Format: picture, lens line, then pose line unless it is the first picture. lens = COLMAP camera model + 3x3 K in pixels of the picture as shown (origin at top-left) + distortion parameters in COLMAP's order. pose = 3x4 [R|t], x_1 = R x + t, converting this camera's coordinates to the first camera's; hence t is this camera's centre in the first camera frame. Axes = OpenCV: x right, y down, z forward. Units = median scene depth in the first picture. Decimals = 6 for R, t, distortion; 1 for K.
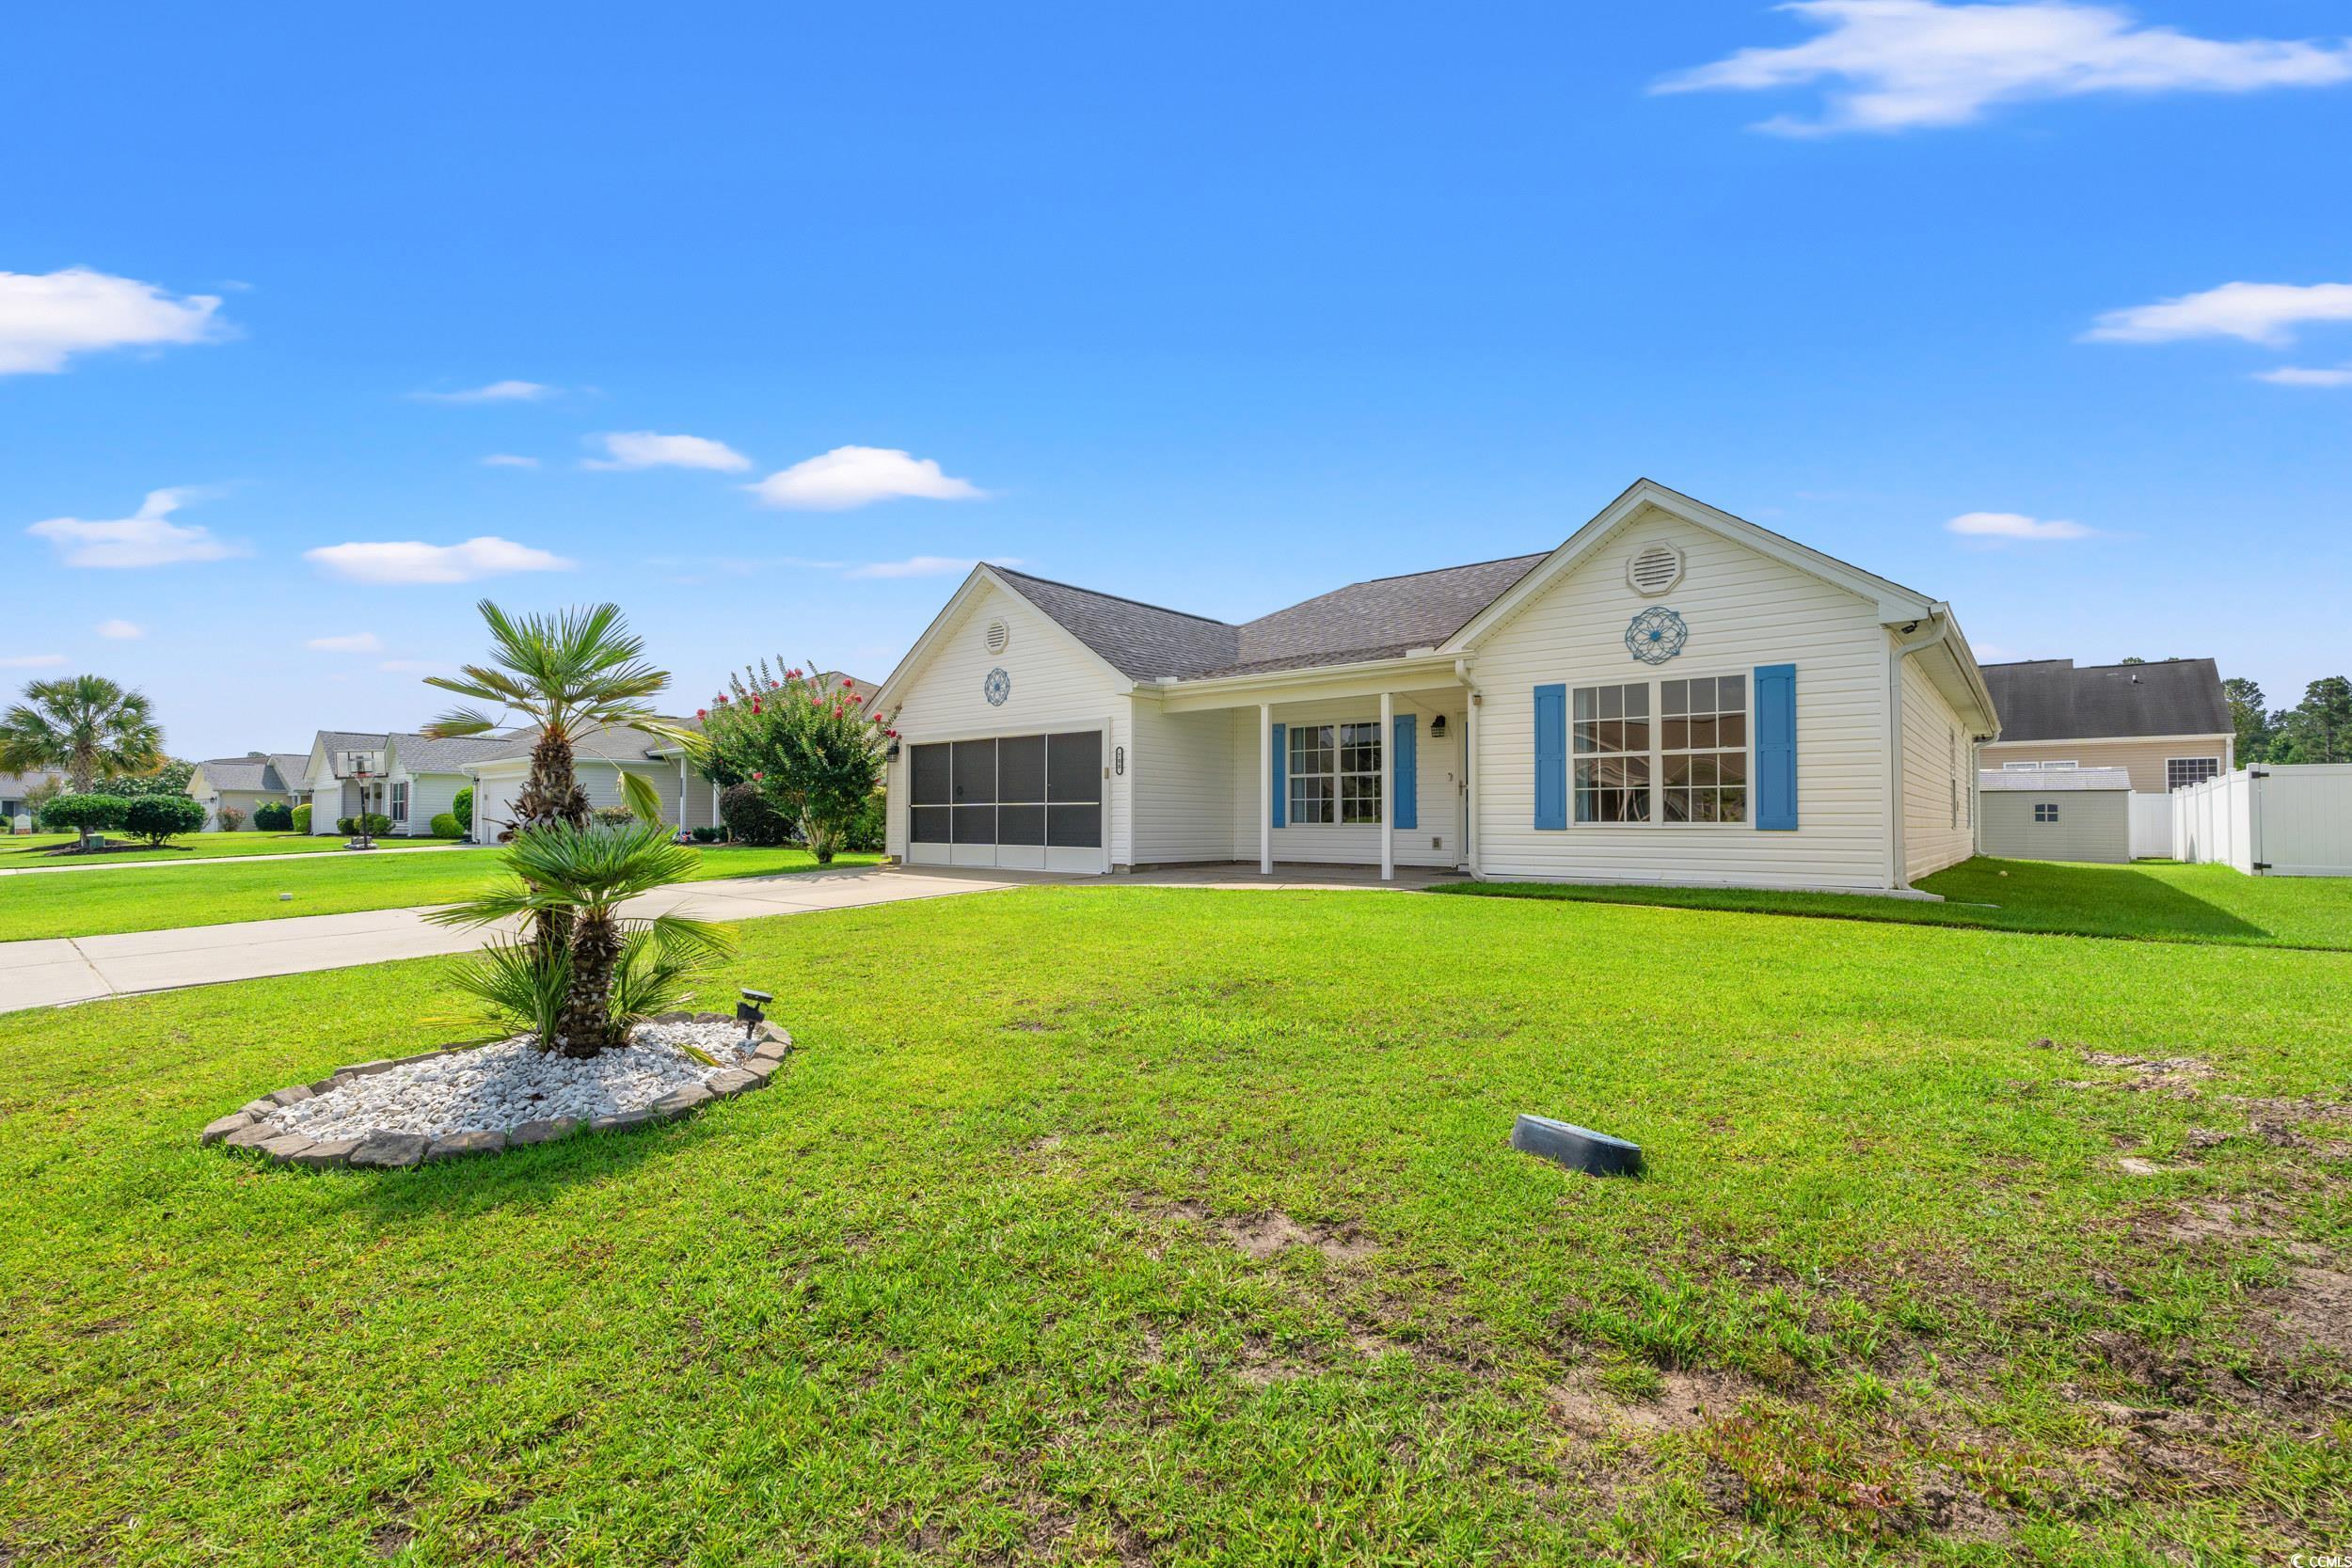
lens RADIAL K [[1025.2, 0, 1172.9], [0, 1025.2, 801.3], [0, 0, 1]] dist [-0.038542, -0.000021]
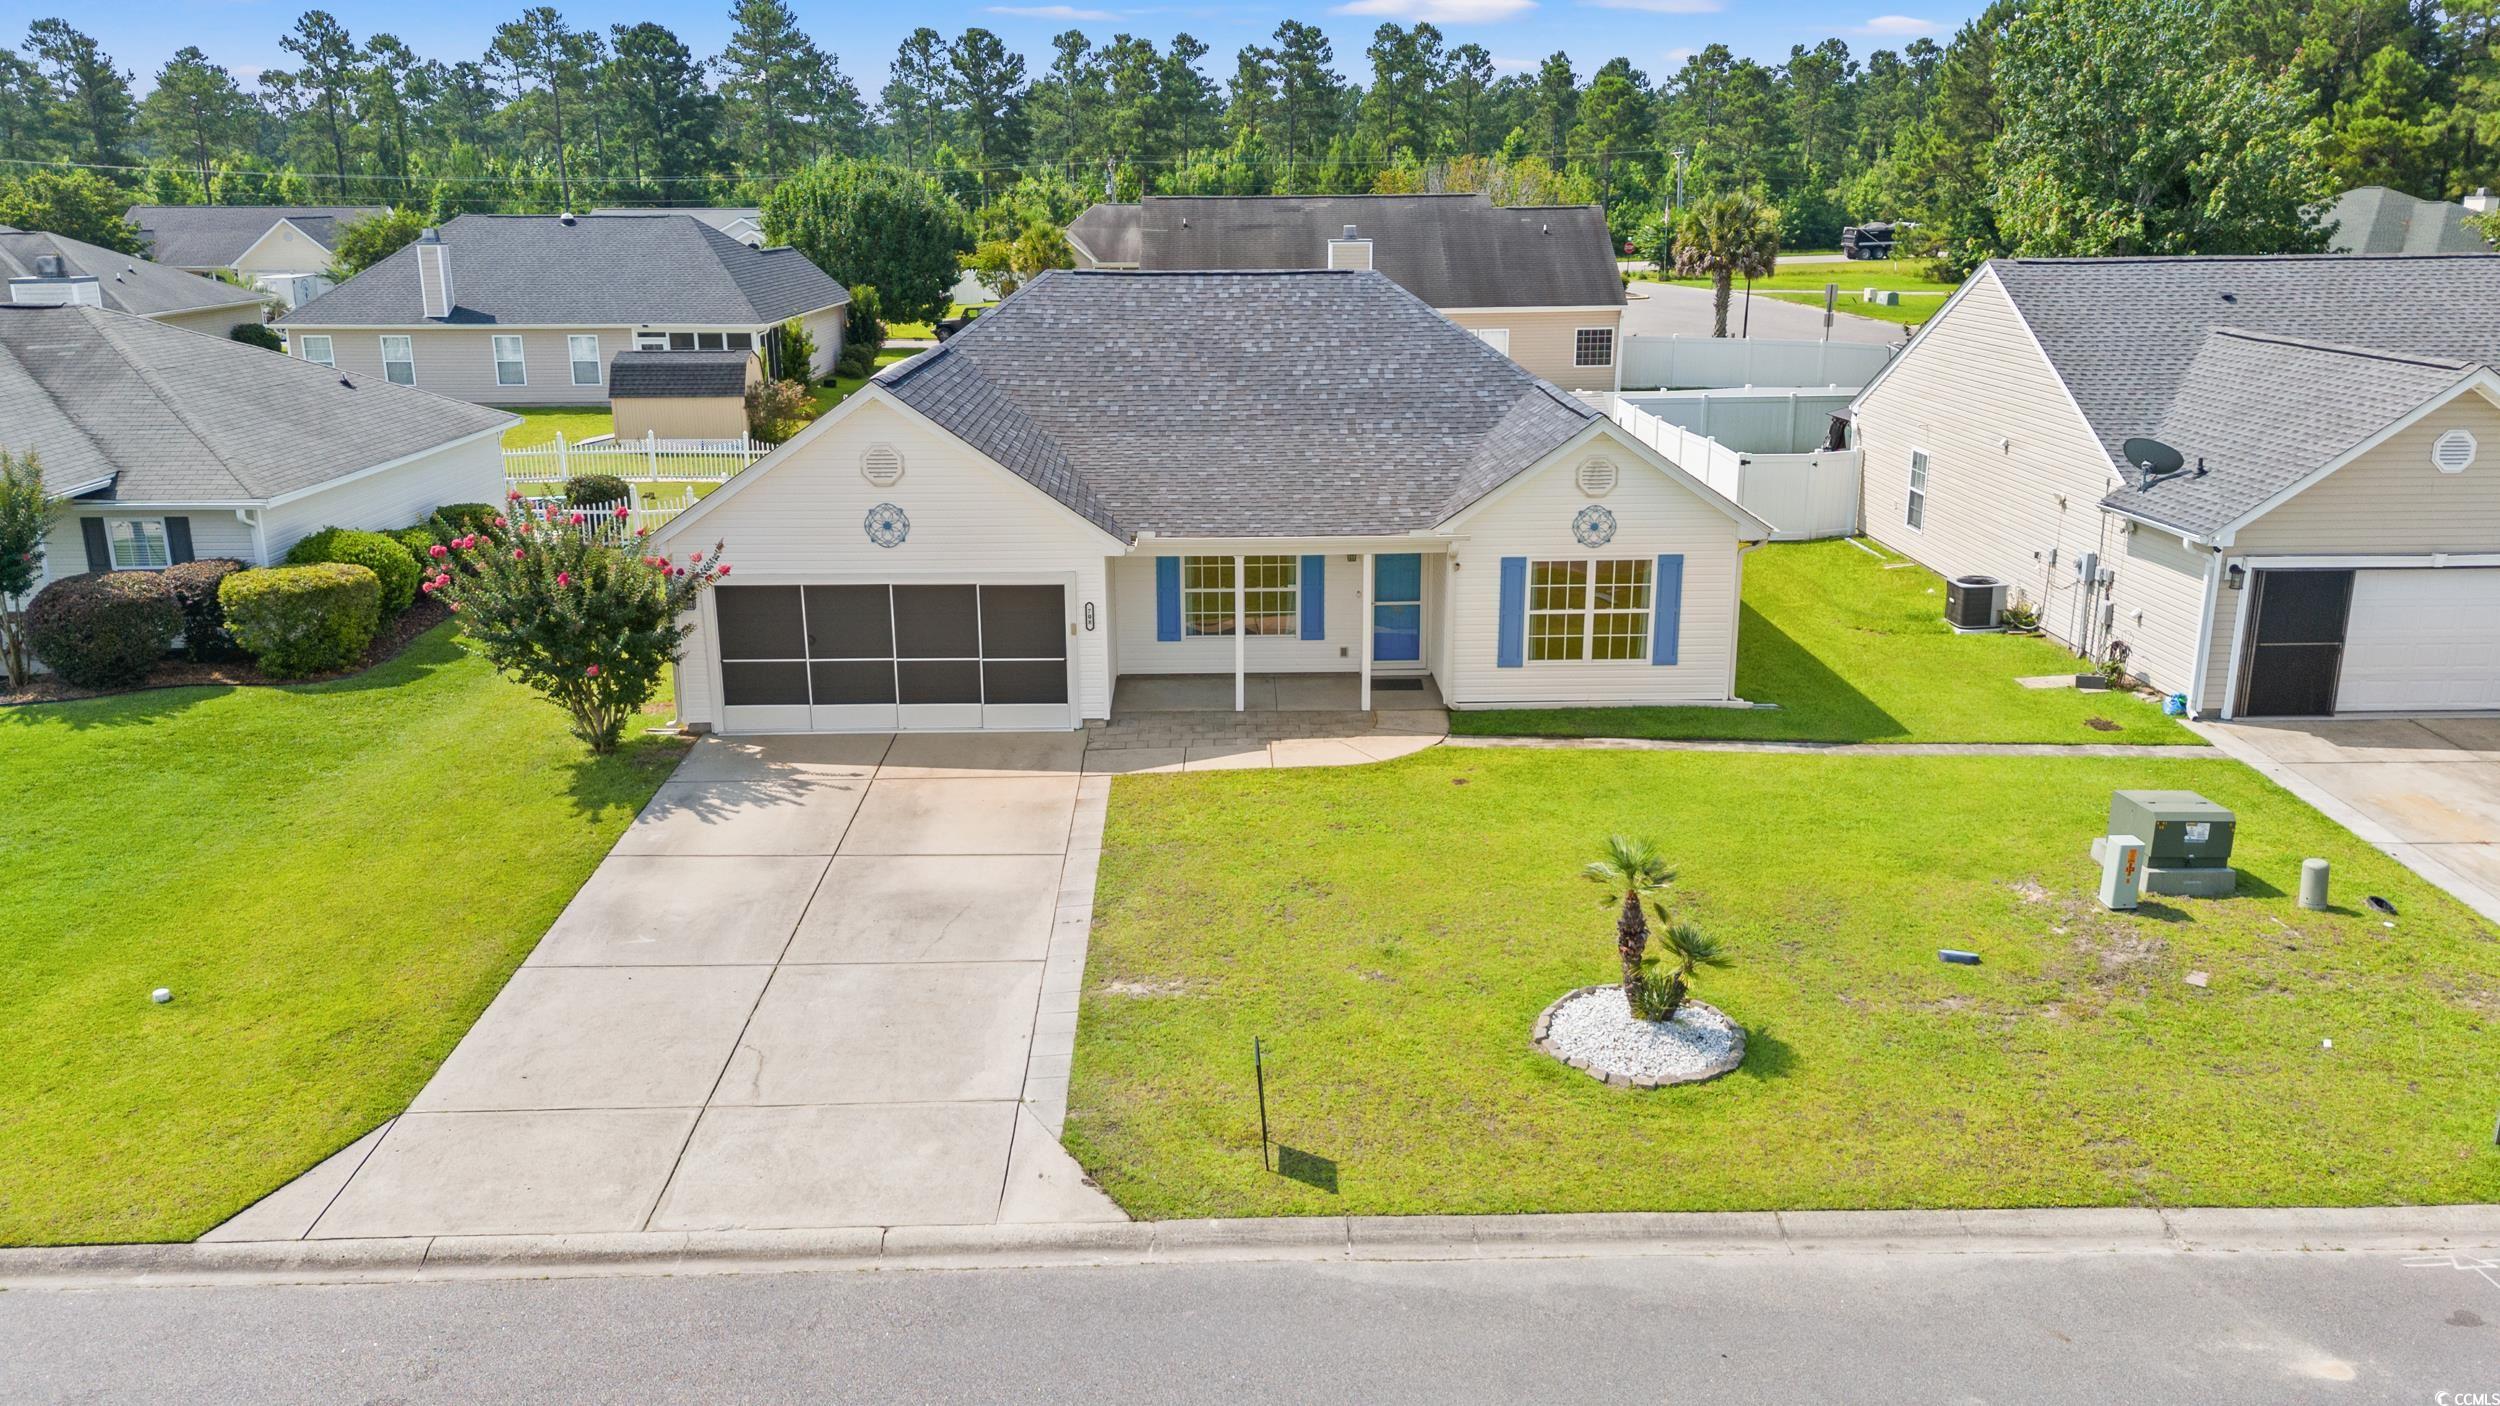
lens RADIAL K [[1742.9, 0, 1250.0], [0, 1742.9, 703.0], [0, 0, 1]] dist [0.043534, -0.002856]
pose [[0.751472, -0.186033, 0.632995, -1.078535], [-0.005063, 0.957769, 0.287493, -0.471312], [-0.659746, -0.219248, 0.718794, -0.325967]]
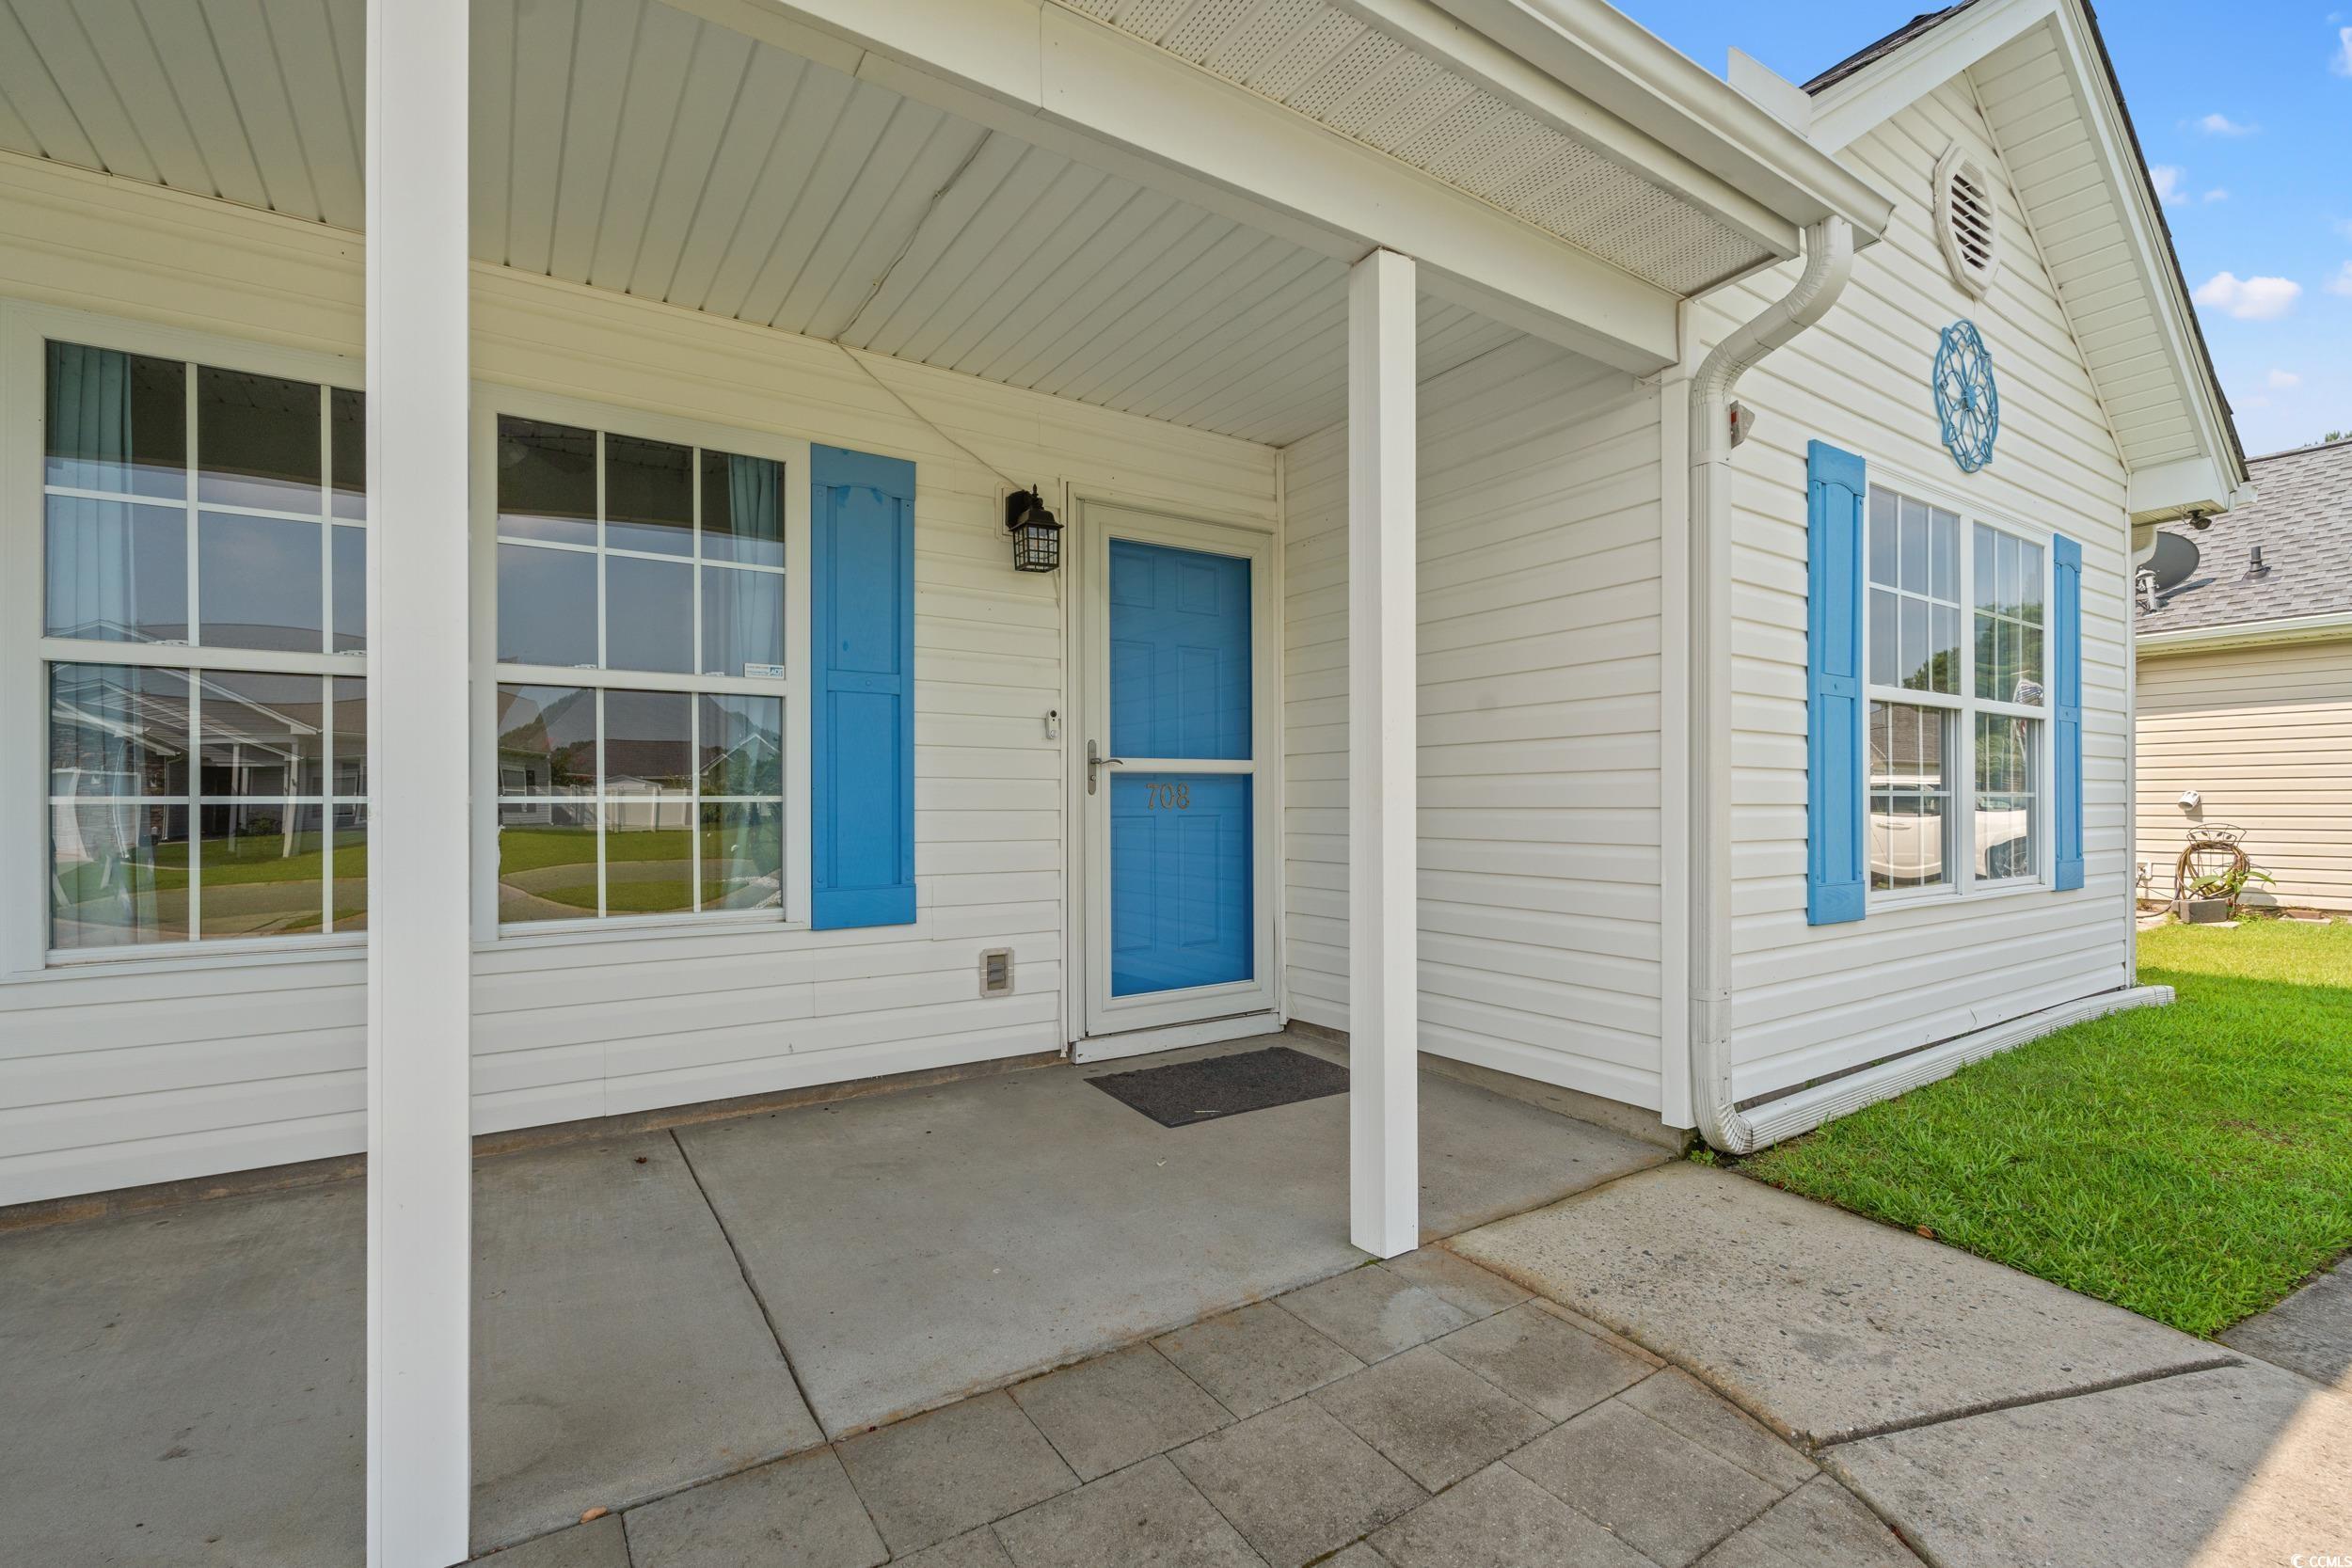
lens RADIAL K [[1035.3, 0, 1173.8], [0, 1035.3, 806.5], [0, 0, 1]] dist [-0.004747, 0.000096]
pose [[0.277411, -0.004810, 0.960739, 0.014599], [-0.017284, 0.999801, 0.009996, -0.005341], [-0.960596, -0.019378, 0.277272, 0.920068]]
